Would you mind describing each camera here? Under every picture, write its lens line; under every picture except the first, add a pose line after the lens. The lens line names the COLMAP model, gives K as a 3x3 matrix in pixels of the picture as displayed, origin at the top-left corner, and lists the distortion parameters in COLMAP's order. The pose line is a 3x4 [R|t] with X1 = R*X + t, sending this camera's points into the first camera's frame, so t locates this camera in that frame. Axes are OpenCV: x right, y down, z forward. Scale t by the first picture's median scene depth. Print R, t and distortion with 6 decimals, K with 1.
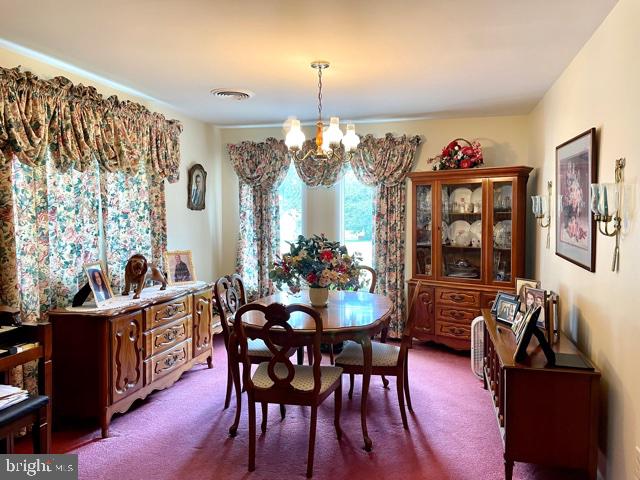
lens RADIAL K [[480.6, 0, 321.8], [0, 480.6, 240.9], [0, 0, 1]] dist [0.044284, -0.028969]
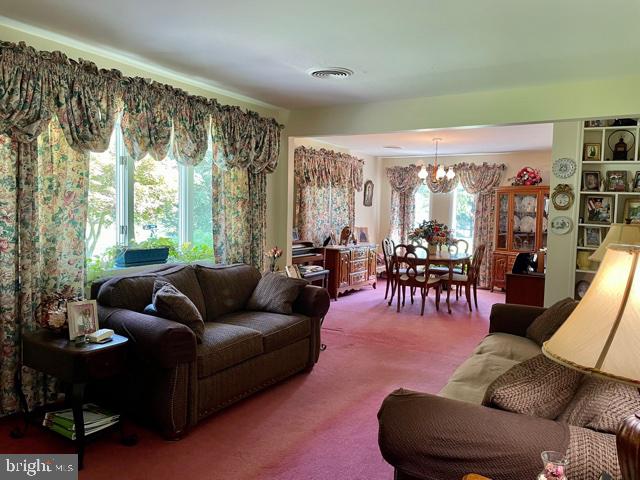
lens RADIAL K [[480.6, 0, 318.0], [0, 480.6, 242.1], [0, 0, 1]] dist [0.044284, -0.028969]
pose [[0.957755, 0.044855, -0.284067, 0.090072], [-0.042235, 0.998990, 0.015346, 0.059290], [0.284468, -0.002700, 0.958682, -0.919128]]
